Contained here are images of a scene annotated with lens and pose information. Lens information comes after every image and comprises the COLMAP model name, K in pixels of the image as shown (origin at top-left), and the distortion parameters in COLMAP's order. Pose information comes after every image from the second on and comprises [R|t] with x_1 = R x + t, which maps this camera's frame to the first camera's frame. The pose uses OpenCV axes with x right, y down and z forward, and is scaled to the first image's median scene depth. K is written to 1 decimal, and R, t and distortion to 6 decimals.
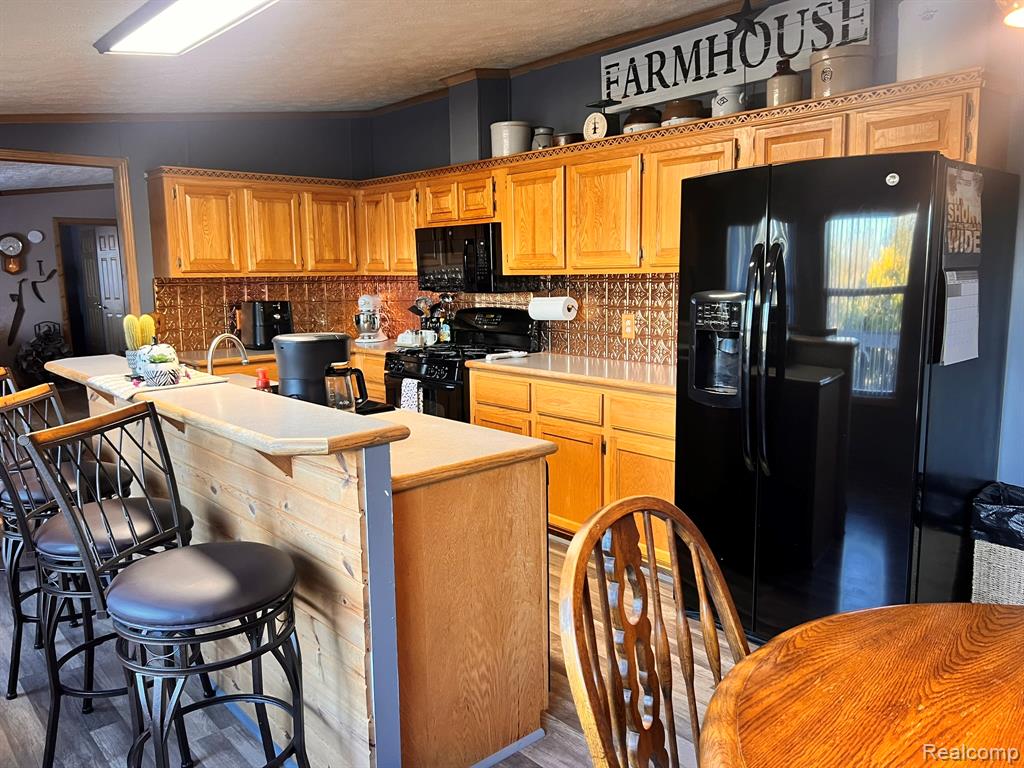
lens RADIAL K [[777.5, 0, 509.3], [0, 777.5, 382.6], [0, 0, 1]] dist [0.033680, -0.034483]
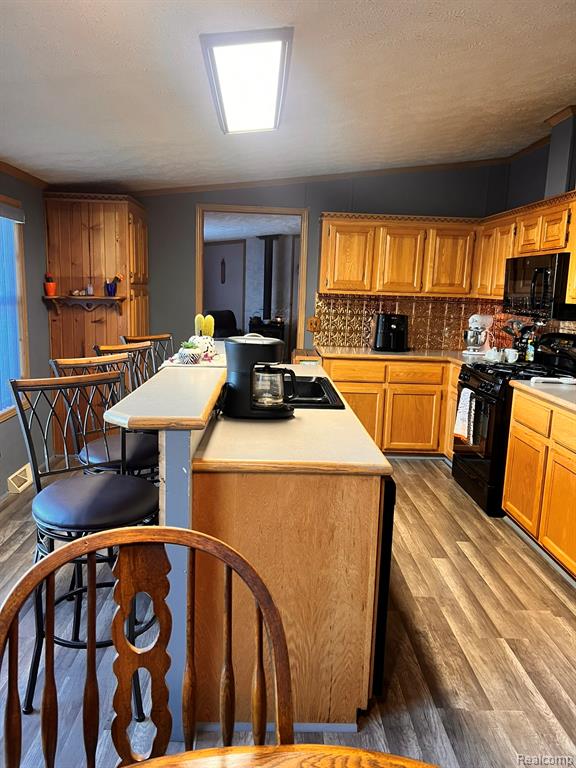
lens RADIAL K [[583.1, 0, 285.9], [0, 583.1, 387.6], [0, 0, 1]] dist [0.033680, -0.034483]
pose [[0.762893, 0.148455, -0.629250, 0.198714], [-0.136301, 0.988336, 0.067924, -0.027057], [0.631995, 0.033949, 0.774229, 0.146745]]
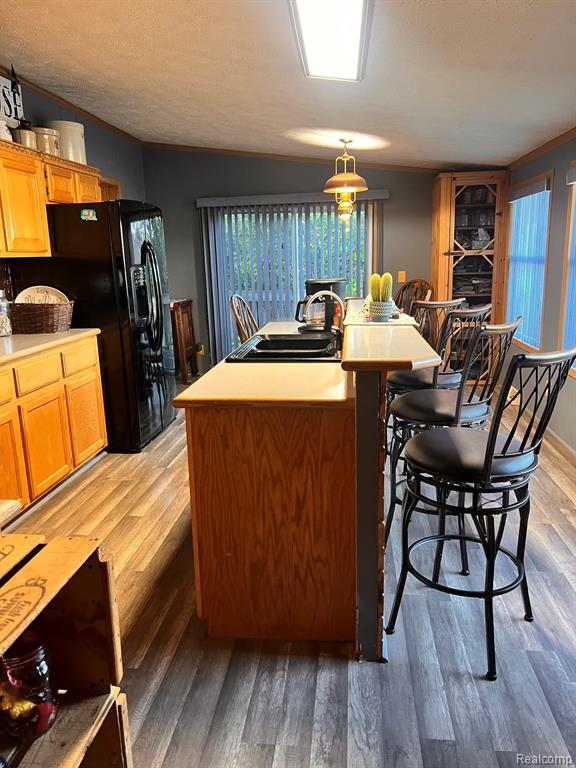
lens RADIAL K [[583.1, 0, 288.4], [0, 583.1, 384.7], [0, 0, 1]] dist [0.033680, -0.034483]
pose [[-0.666884, -0.132571, 0.733274, -0.619539], [0.142676, 0.943123, 0.300269, -0.125553], [-0.731375, 0.304866, -0.610039, 0.989926]]
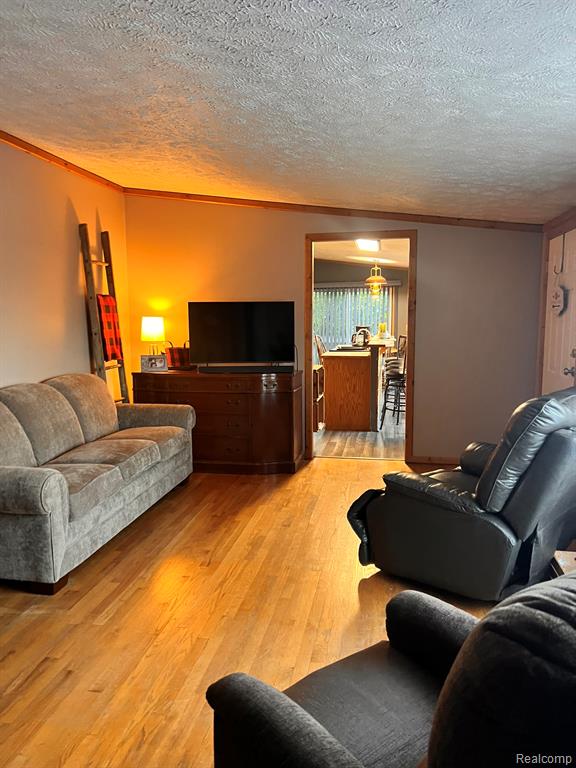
lens RADIAL K [[583.1, 0, 287.7], [0, 583.1, 384.6], [0, 0, 1]] dist [0.033680, -0.034483]
pose [[-0.611281, -0.082858, 0.787064, -1.405594], [0.128631, 0.970879, 0.202111, -0.245107], [-0.780890, 0.224787, -0.582822, 1.763971]]
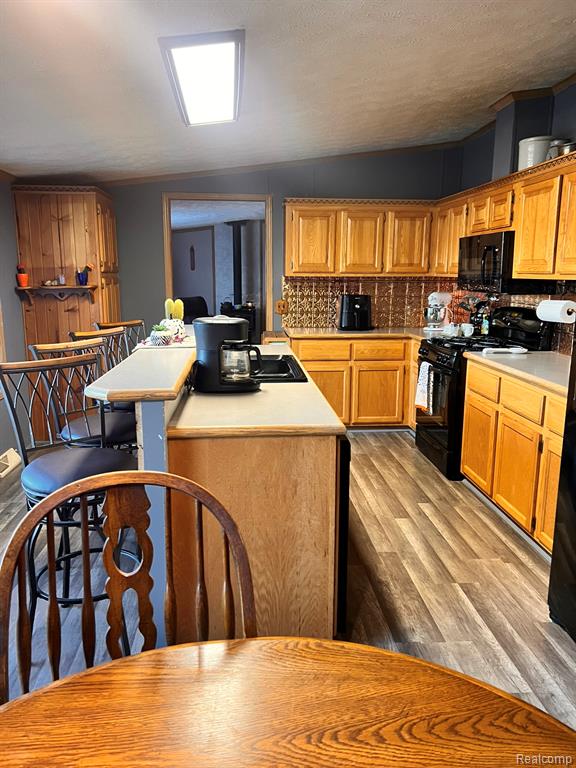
lens RADIAL K [[583.1, 0, 282.9], [0, 583.1, 384.5], [0, 0, 1]] dist [0.033680, -0.034483]
pose [[0.790514, 0.131778, -0.598099, 0.233009], [-0.102797, 0.991272, 0.082537, -0.021359], [0.603756, -0.003764, 0.797160, 0.119704]]
